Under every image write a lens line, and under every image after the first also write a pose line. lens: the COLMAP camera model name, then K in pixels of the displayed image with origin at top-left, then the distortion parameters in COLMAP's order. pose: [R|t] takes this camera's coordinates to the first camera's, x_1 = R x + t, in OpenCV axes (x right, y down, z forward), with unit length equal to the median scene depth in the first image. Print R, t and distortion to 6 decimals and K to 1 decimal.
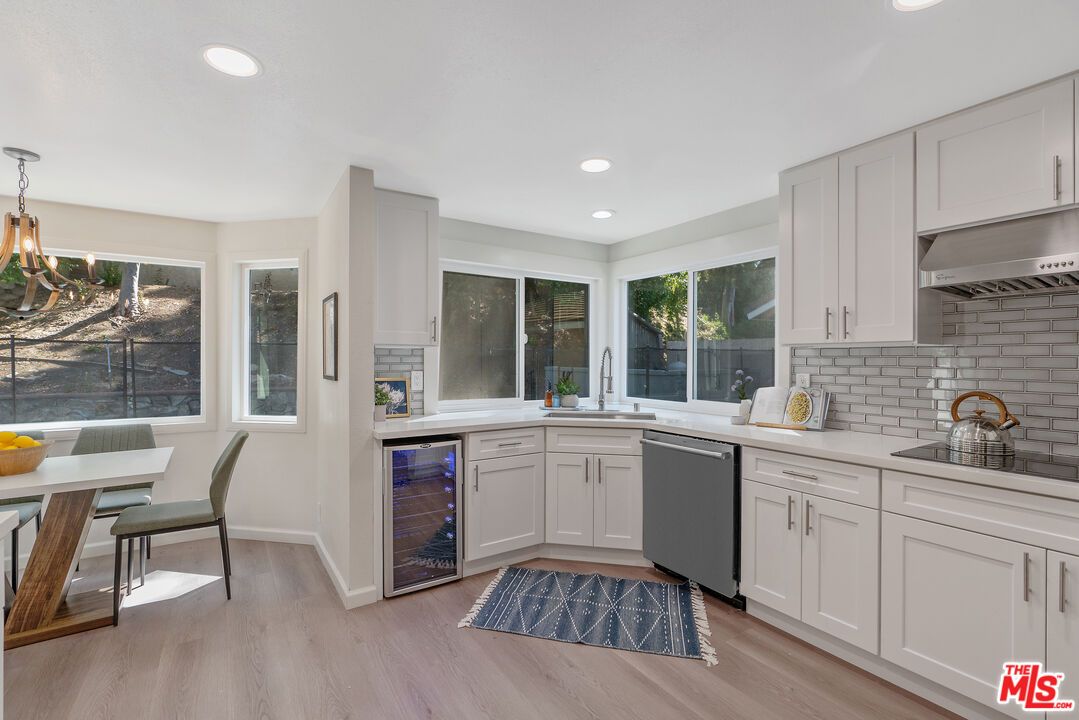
lens RADIAL K [[480.5, 0, 536.1], [0, 480.5, 360.2], [0, 0, 1]] dist [-0.004727, 0.000817]
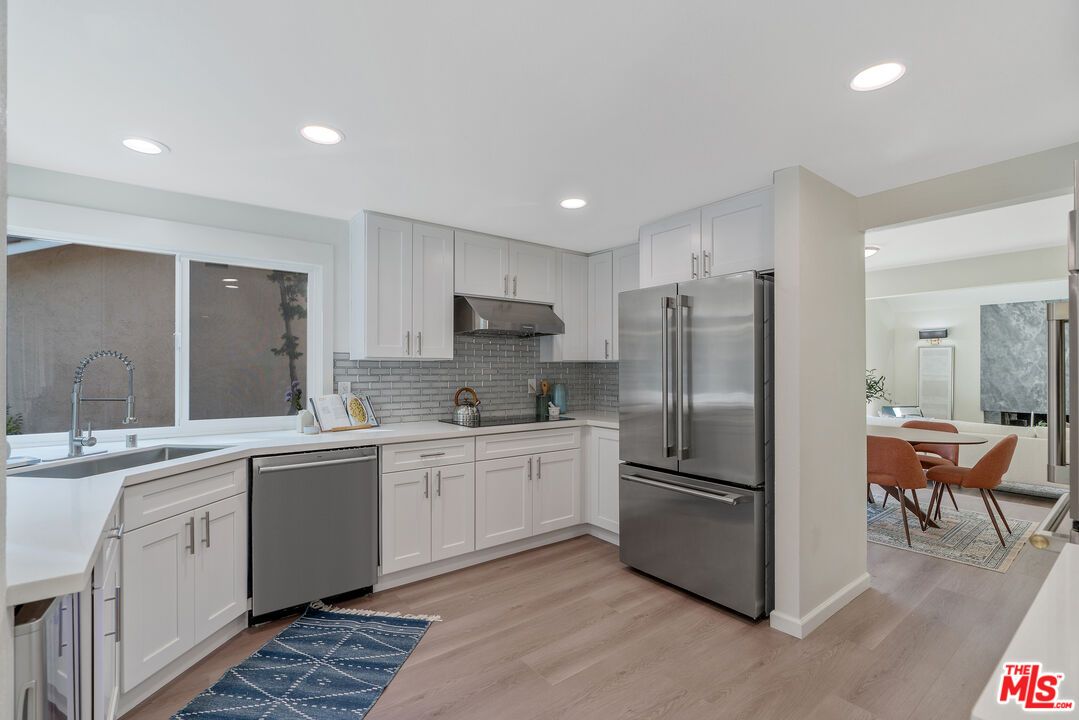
lens RADIAL K [[480.5, 0, 540.9], [0, 480.5, 368.5], [0, 0, 1]] dist [-0.004727, 0.000817]
pose [[-0.071512, 0.000033, 0.997440, -0.762245], [-0.000044, 1.000000, -0.000036, -0.005465], [-0.997440, -0.000047, -0.071512, 0.721958]]
